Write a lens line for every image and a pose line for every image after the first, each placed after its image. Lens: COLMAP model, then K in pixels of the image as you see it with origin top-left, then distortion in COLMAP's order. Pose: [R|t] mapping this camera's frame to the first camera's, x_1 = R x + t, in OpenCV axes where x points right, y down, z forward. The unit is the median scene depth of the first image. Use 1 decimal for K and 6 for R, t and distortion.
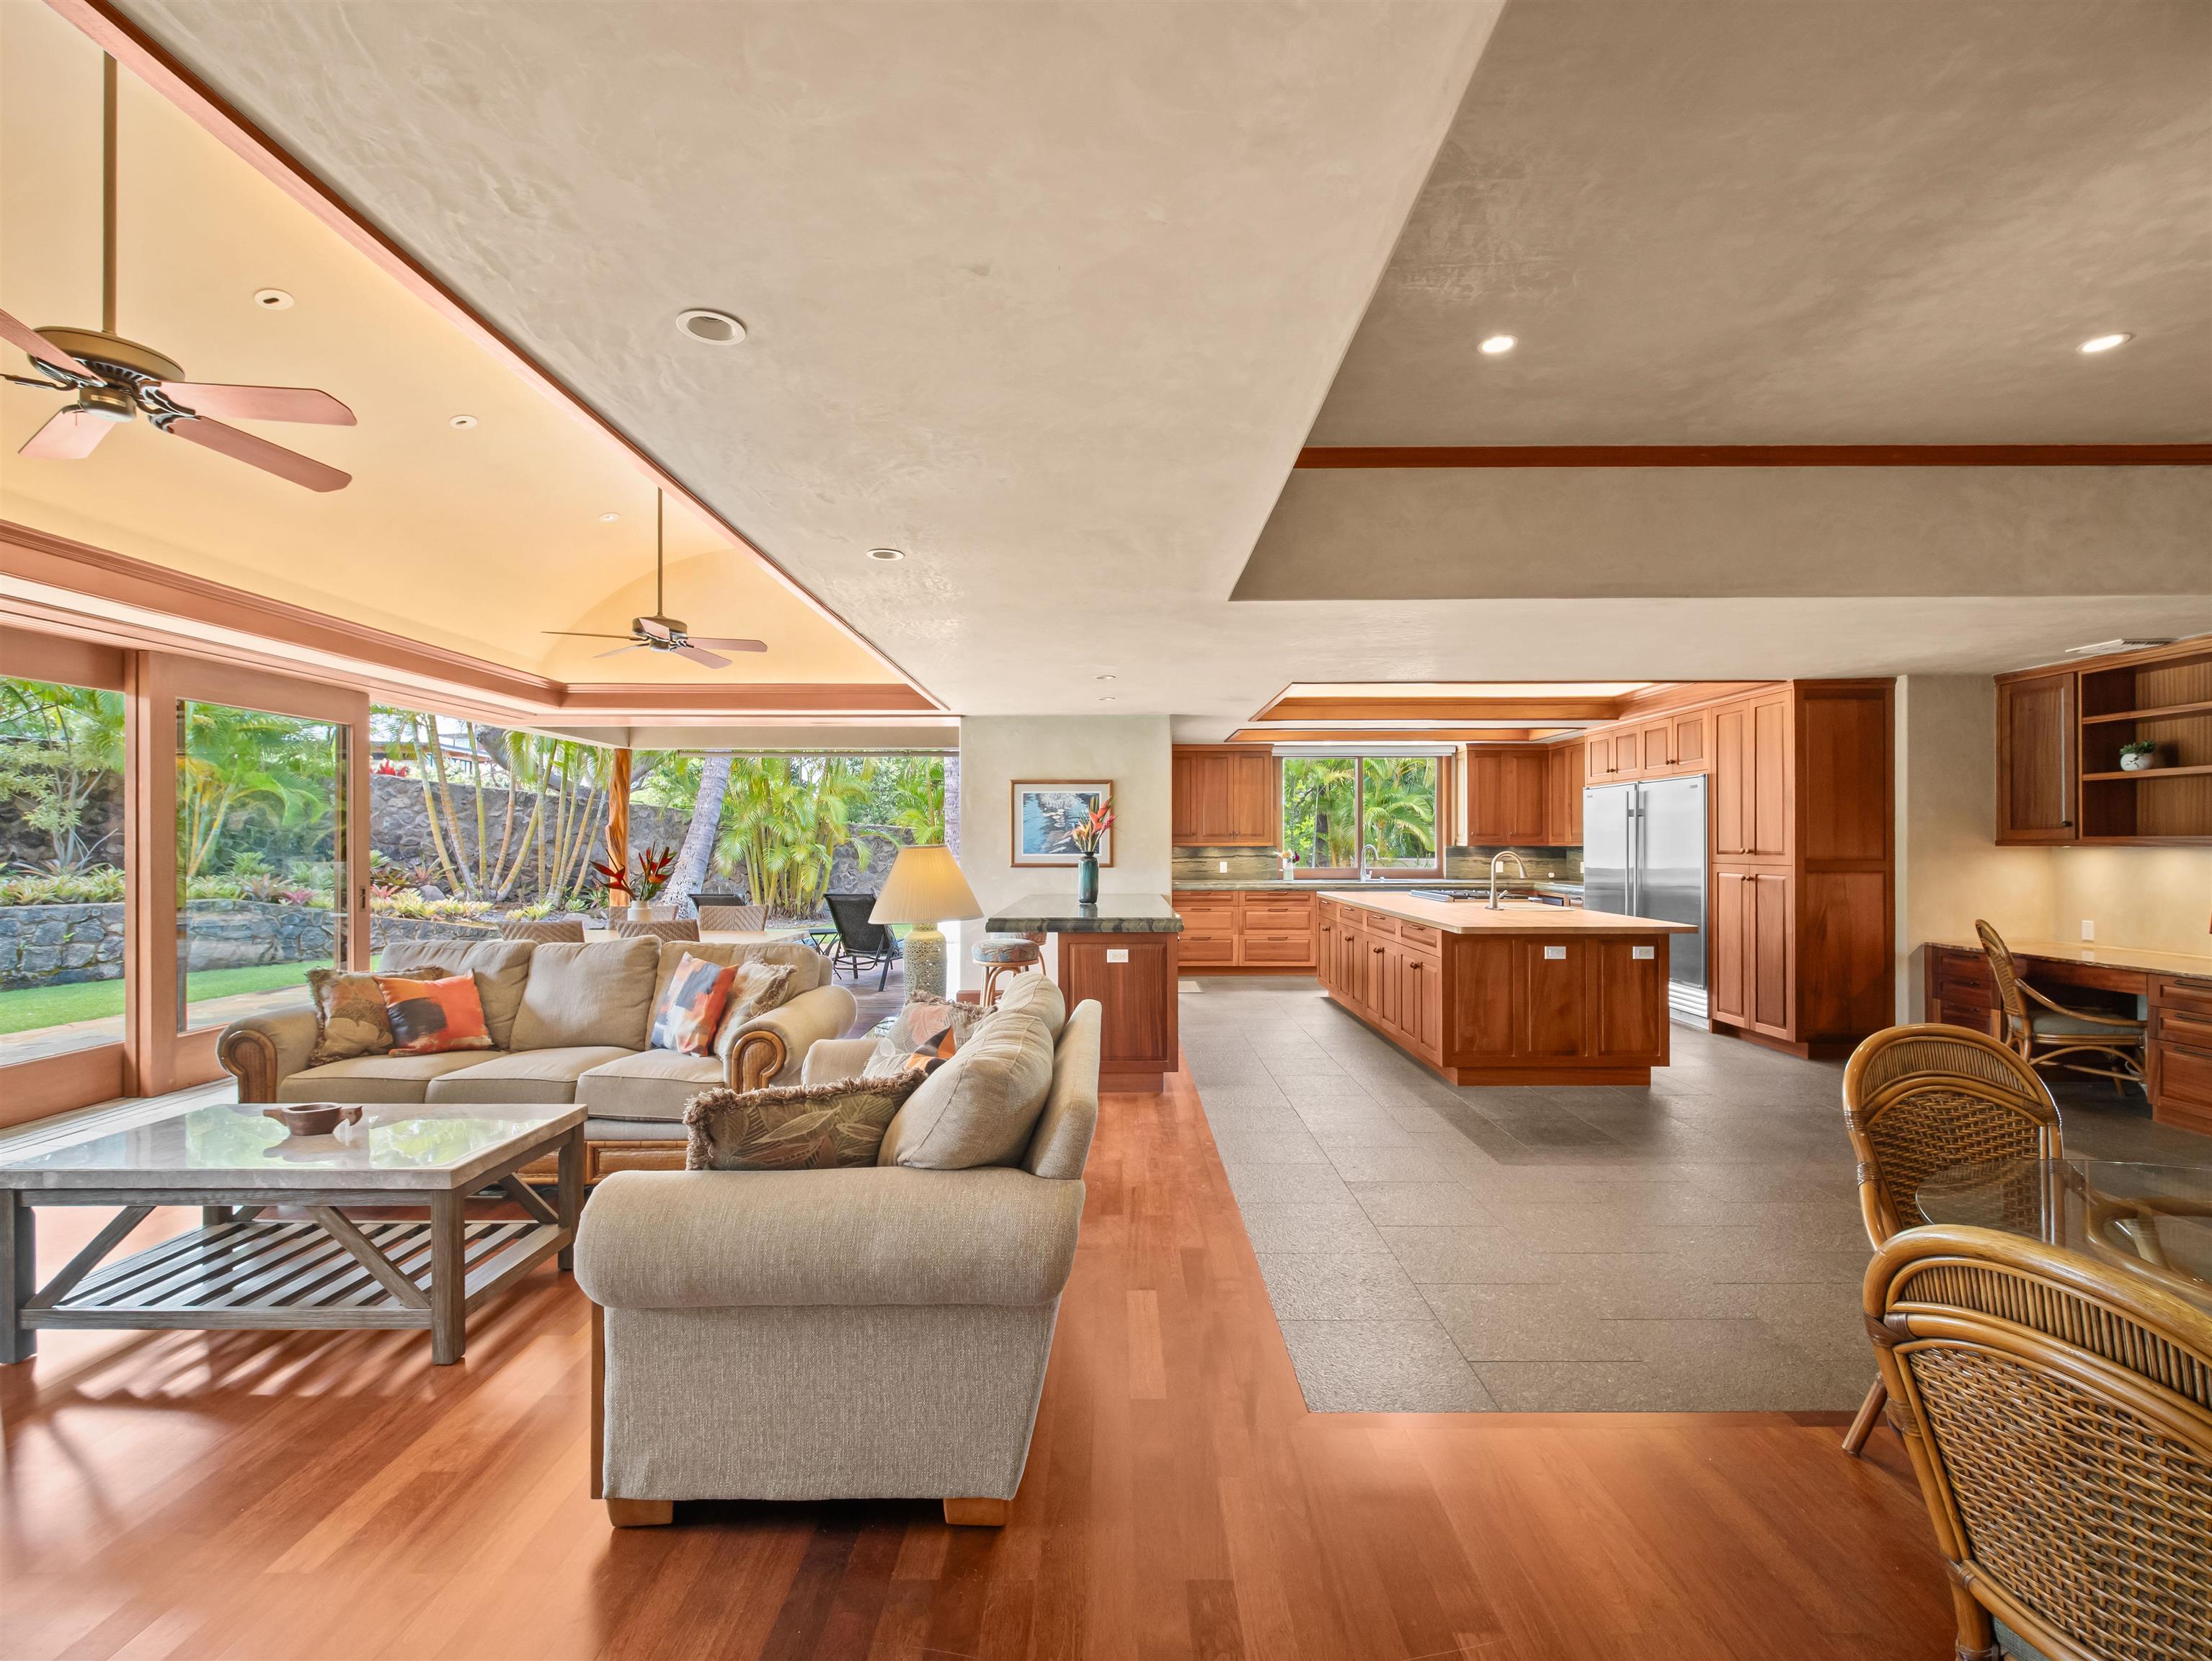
lens RADIAL K [[996.2, 0, 1100.1], [0, 996.2, 825.5], [0, 0, 1]] dist [-0.002857, -0.000483]
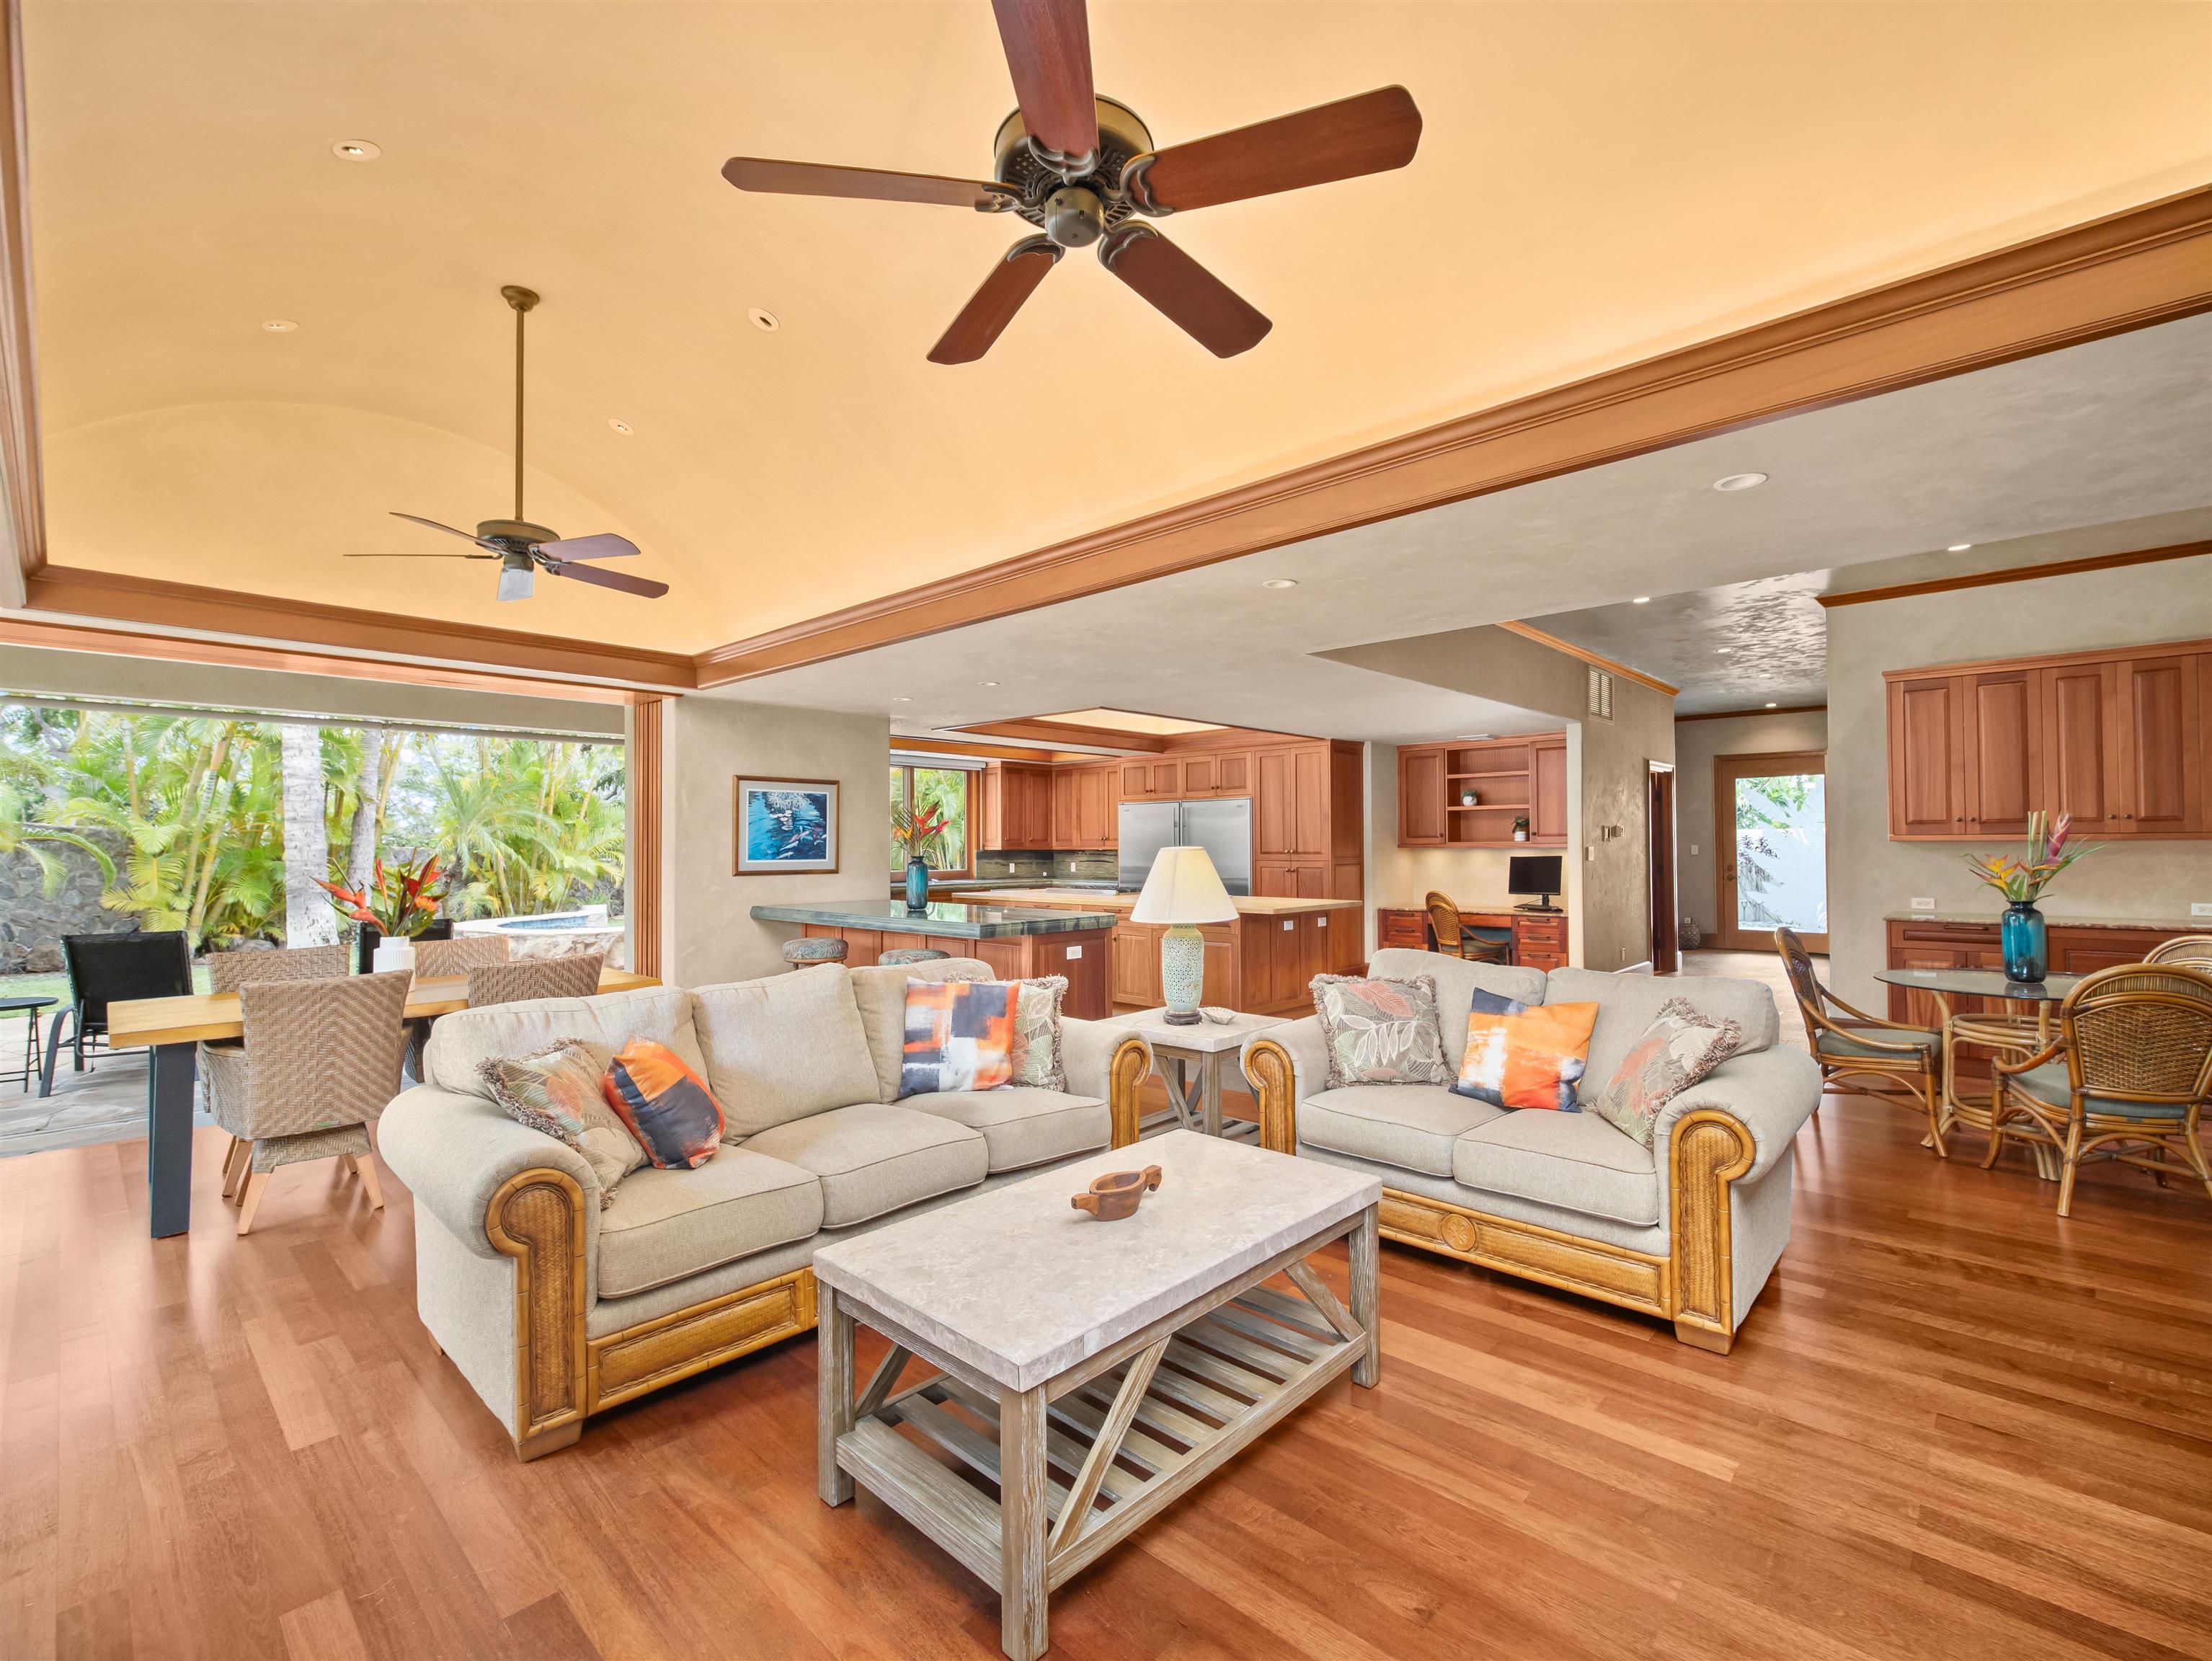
lens RADIAL K [[996.2, 0, 1100.1], [0, 996.2, 825.5], [0, 0, 1]] dist [-0.002857, -0.000483]
pose [[0.680135, 0.014523, 0.732943, -0.512480], [-0.009683, 0.999894, -0.010828, 0.004485], [-0.733023, 0.000268, 0.680204, 0.176946]]
